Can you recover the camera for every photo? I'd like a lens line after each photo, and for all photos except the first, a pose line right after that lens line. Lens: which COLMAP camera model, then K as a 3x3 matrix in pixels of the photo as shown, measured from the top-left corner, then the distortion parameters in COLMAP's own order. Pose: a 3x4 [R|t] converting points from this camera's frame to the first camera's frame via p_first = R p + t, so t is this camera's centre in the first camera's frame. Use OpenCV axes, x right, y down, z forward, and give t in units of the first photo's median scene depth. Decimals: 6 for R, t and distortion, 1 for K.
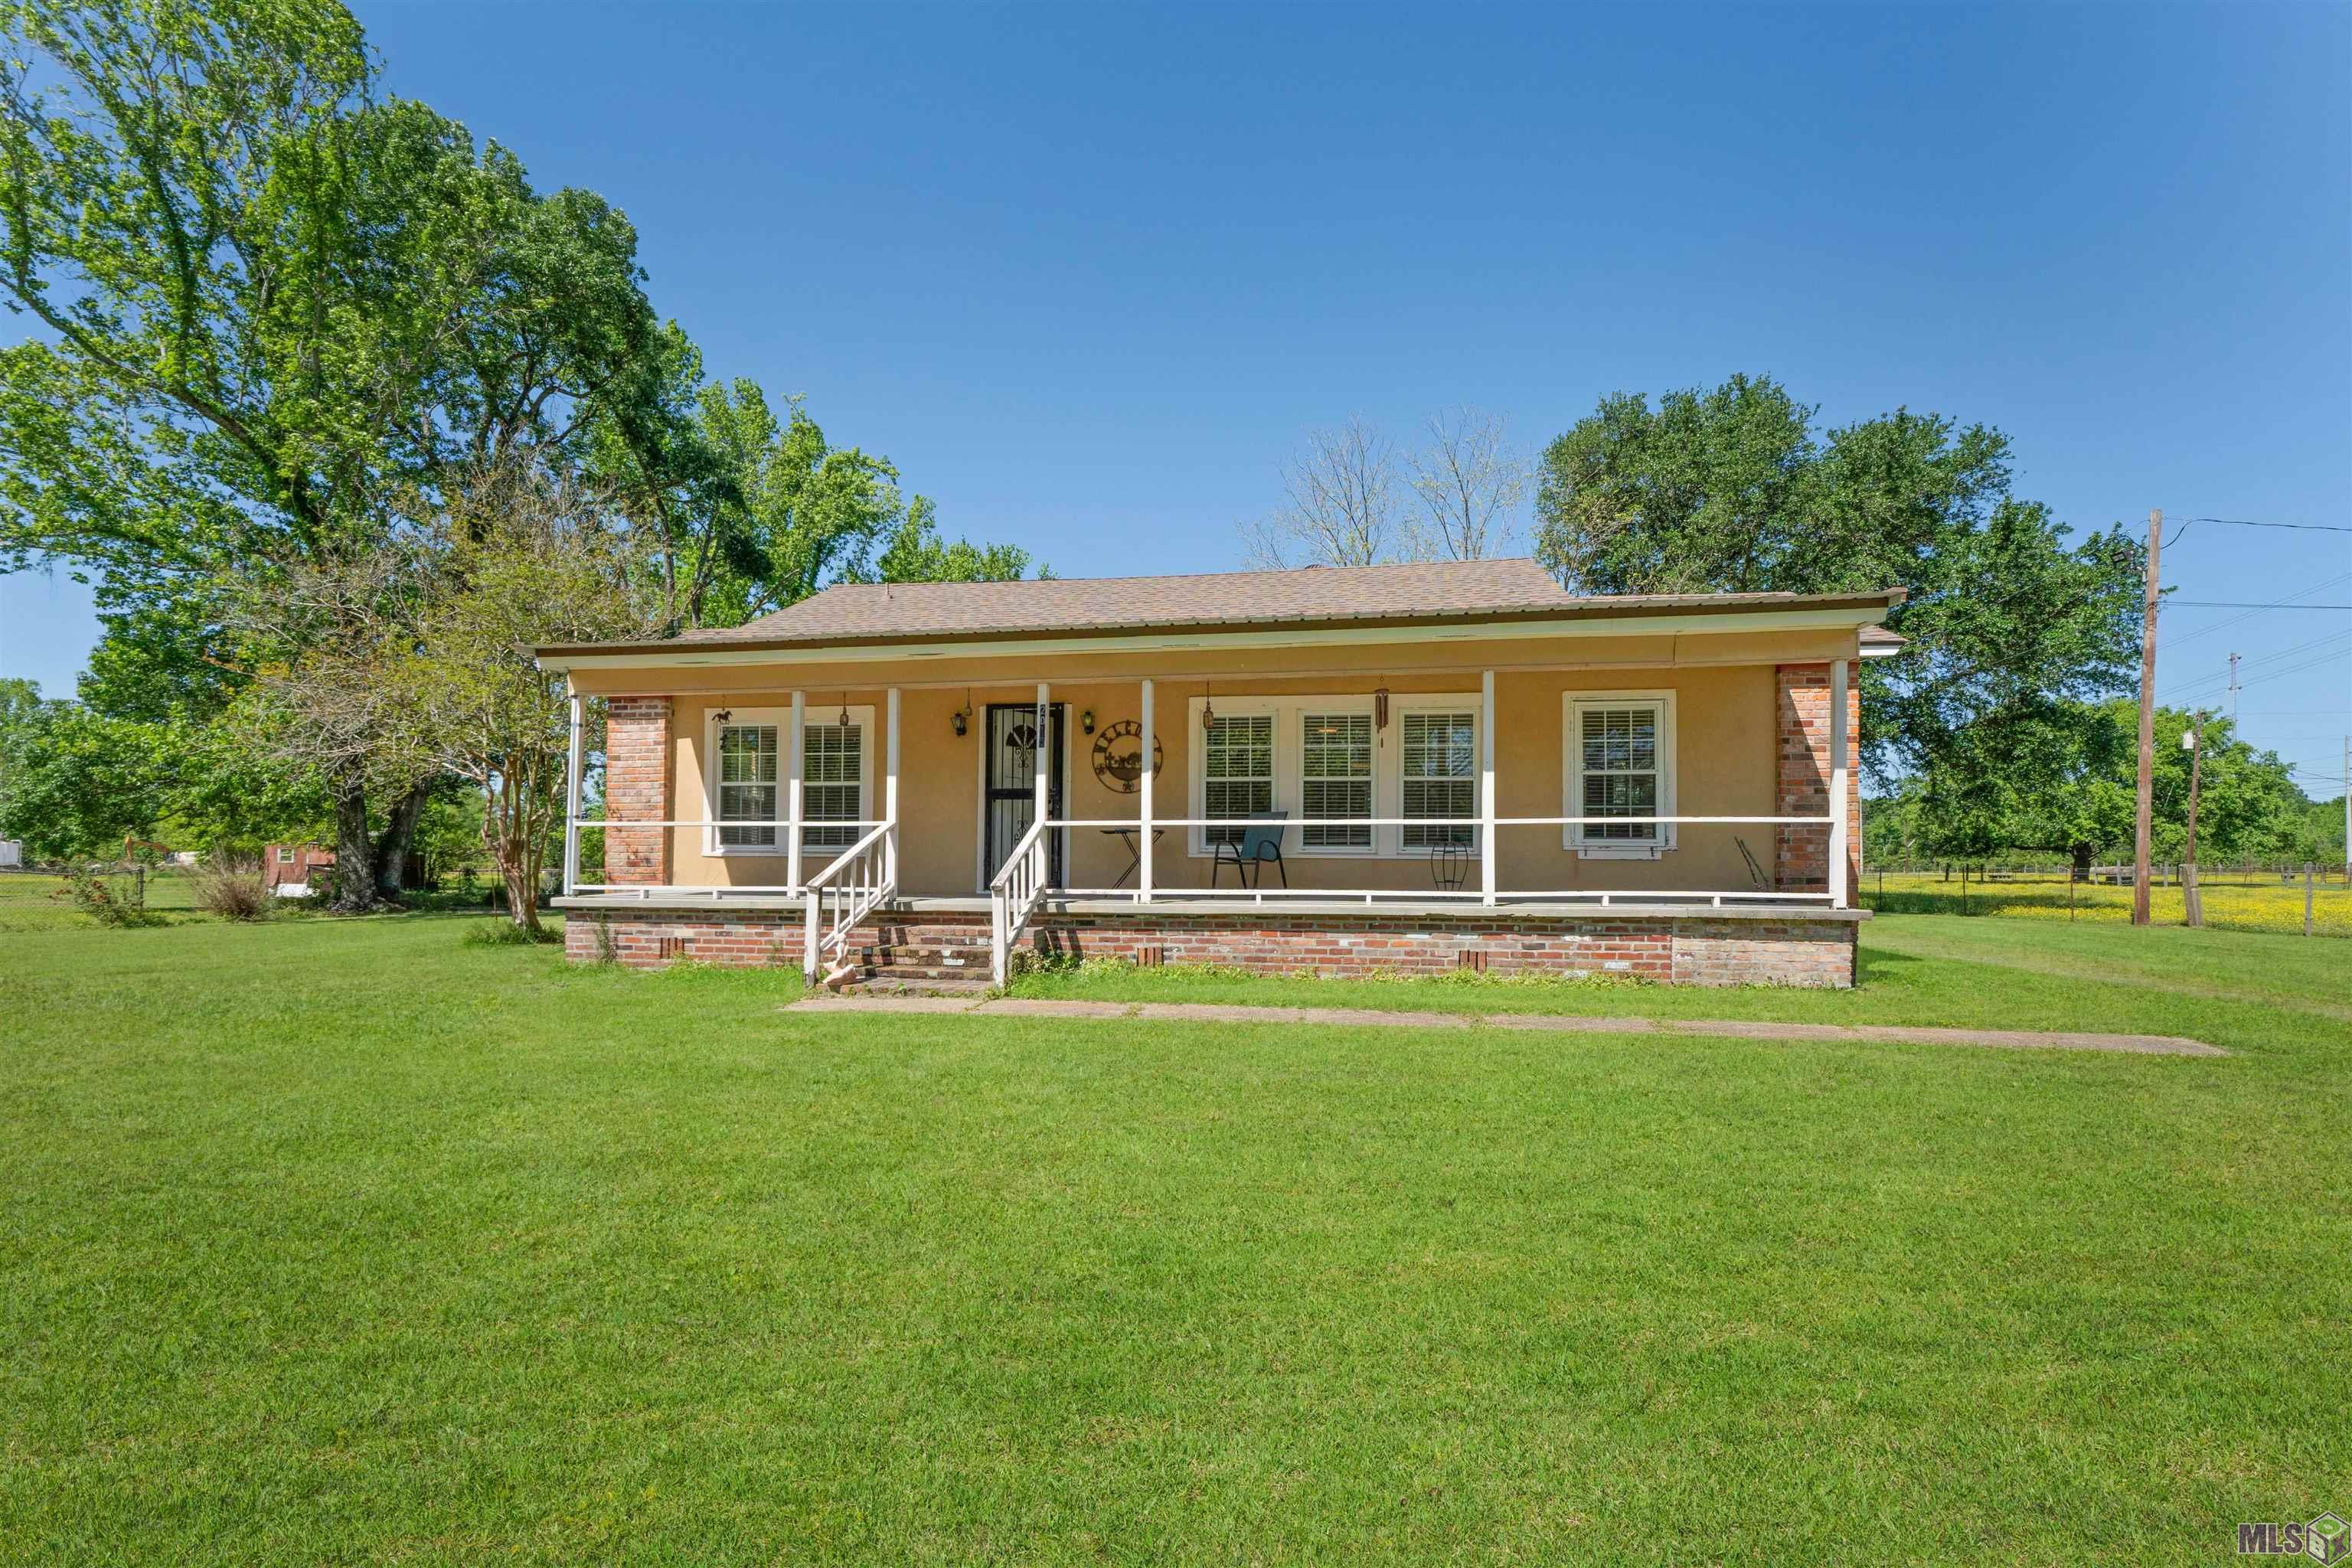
lens RADIAL K [[976.6, 0, 1163.8], [0, 976.6, 878.9], [0, 0, 1]] dist [-0.002872, -0.000450]
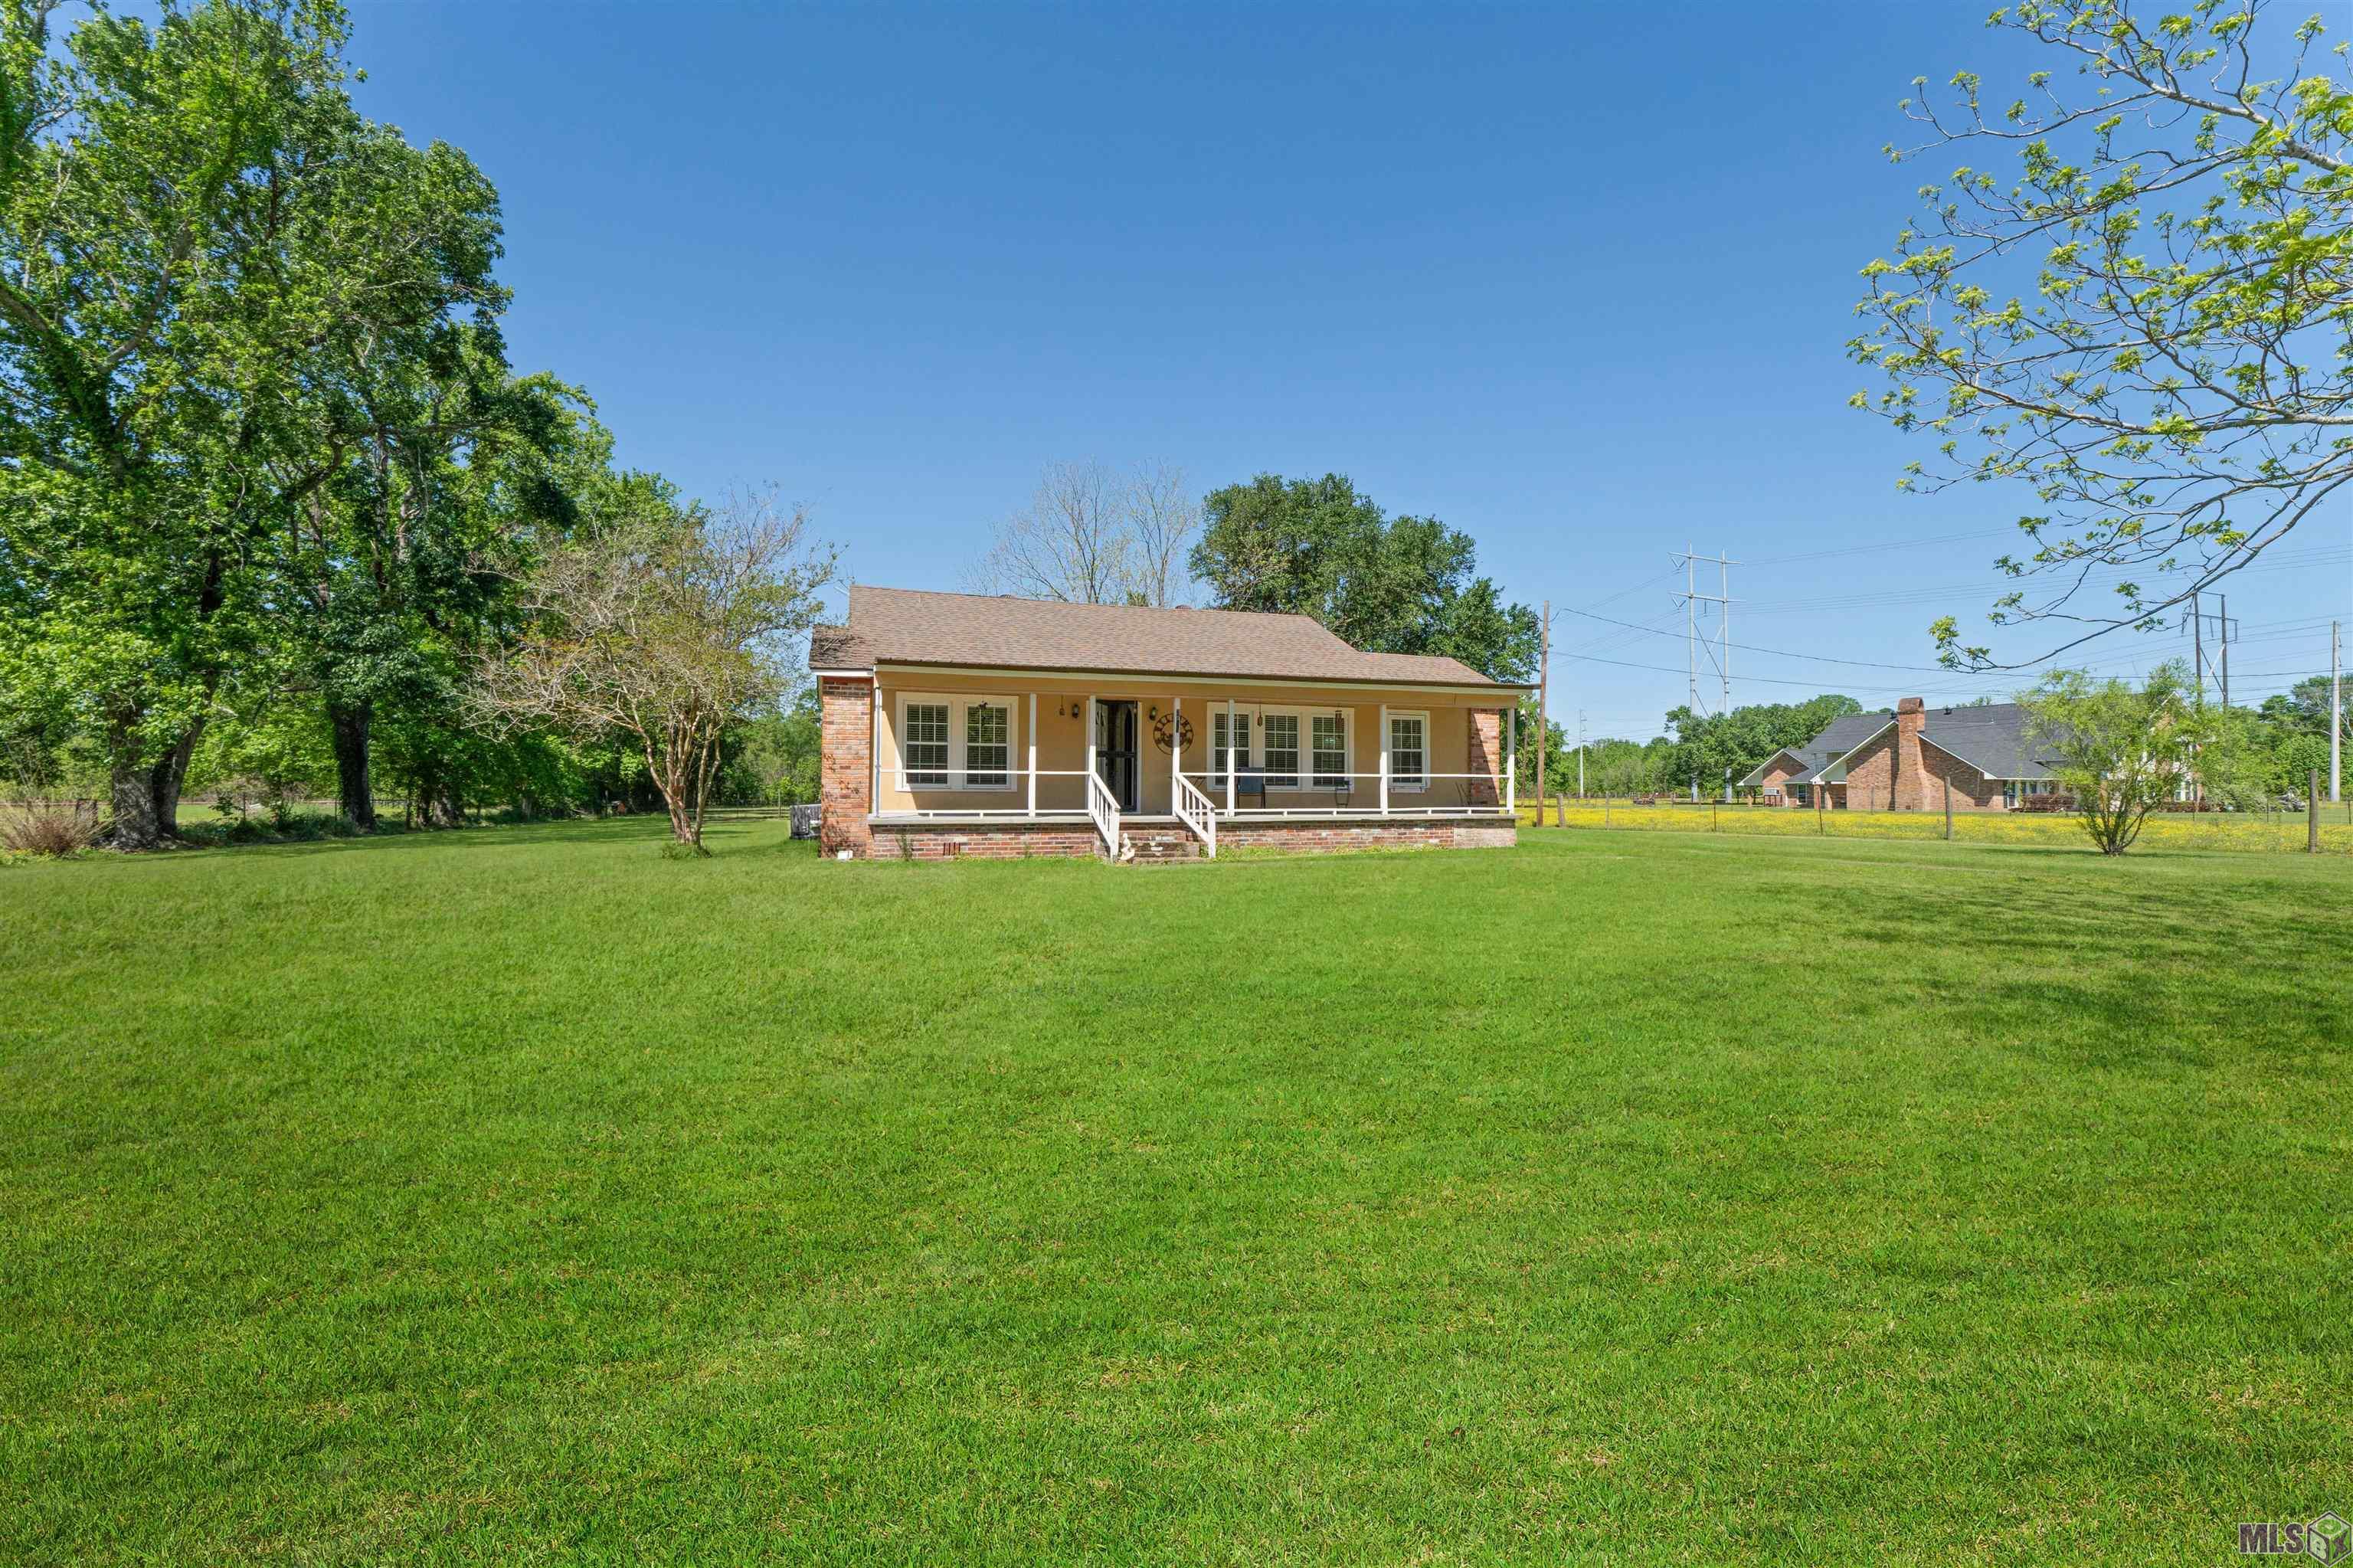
lens RADIAL K [[925.8, 0, 1168.0], [0, 925.8, 796.6], [0, 0, 1]] dist [-0.000506, 0.000094]
pose [[0.895872, -0.003257, 0.444301, -0.776641], [0.008674, 0.999911, -0.010160, 0.002781], [-0.444228, 0.012956, 0.895820, -0.471376]]
